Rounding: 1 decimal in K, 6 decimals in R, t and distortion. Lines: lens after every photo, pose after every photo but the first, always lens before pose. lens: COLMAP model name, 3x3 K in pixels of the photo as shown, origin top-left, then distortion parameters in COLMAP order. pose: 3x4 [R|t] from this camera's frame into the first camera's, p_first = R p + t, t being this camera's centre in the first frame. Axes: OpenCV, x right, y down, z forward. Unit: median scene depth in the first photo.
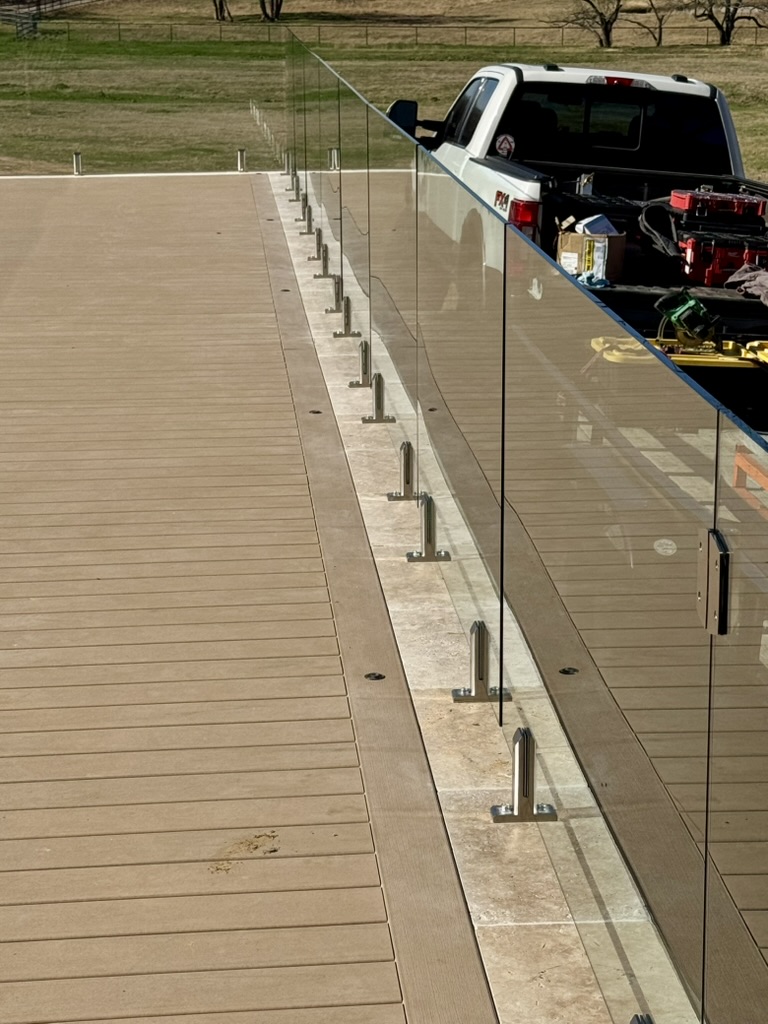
lens RADIAL K [[2263.1, 0, 383.3], [0, 2263.1, 512.6], [0, 0, 1]] dist [0.126048, 0.000000]
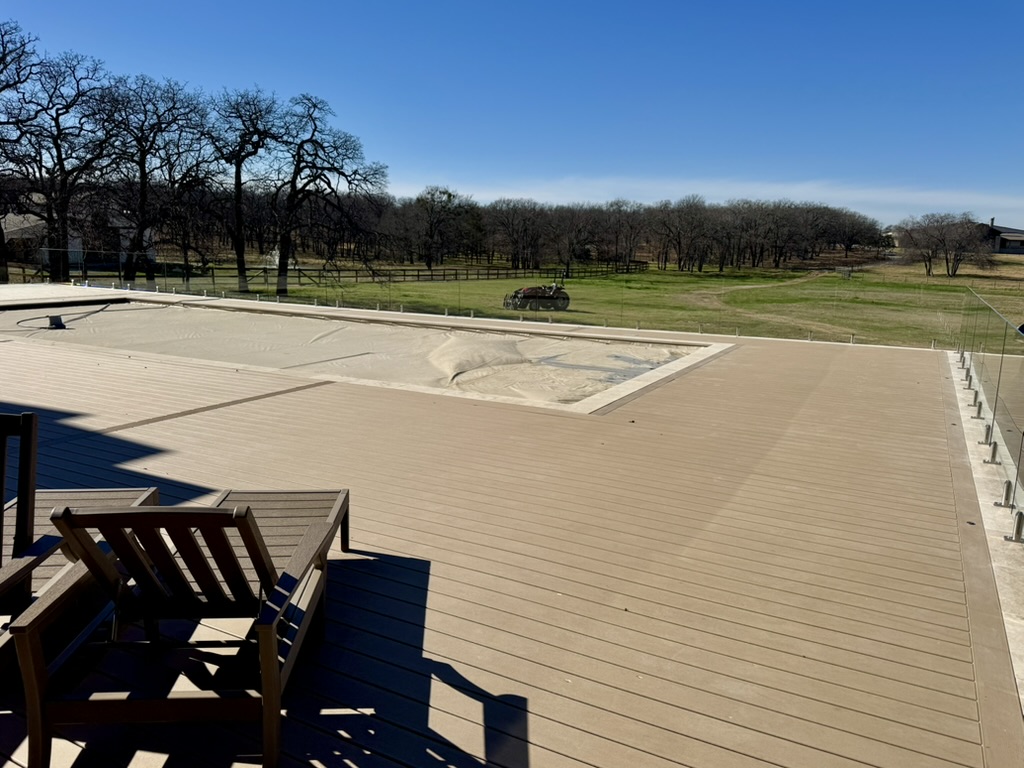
lens RADIAL K [[771.7, 0, 501.1], [0, 771.7, 385.4], [0, 0, 1]] dist [0.006098, -0.010795]
pose [[0.841079, 0.124352, -0.526424, -0.020510], [-0.155482, 0.987723, -0.015096, -0.049322], [0.518084, 0.094546, 0.850088, 0.194352]]
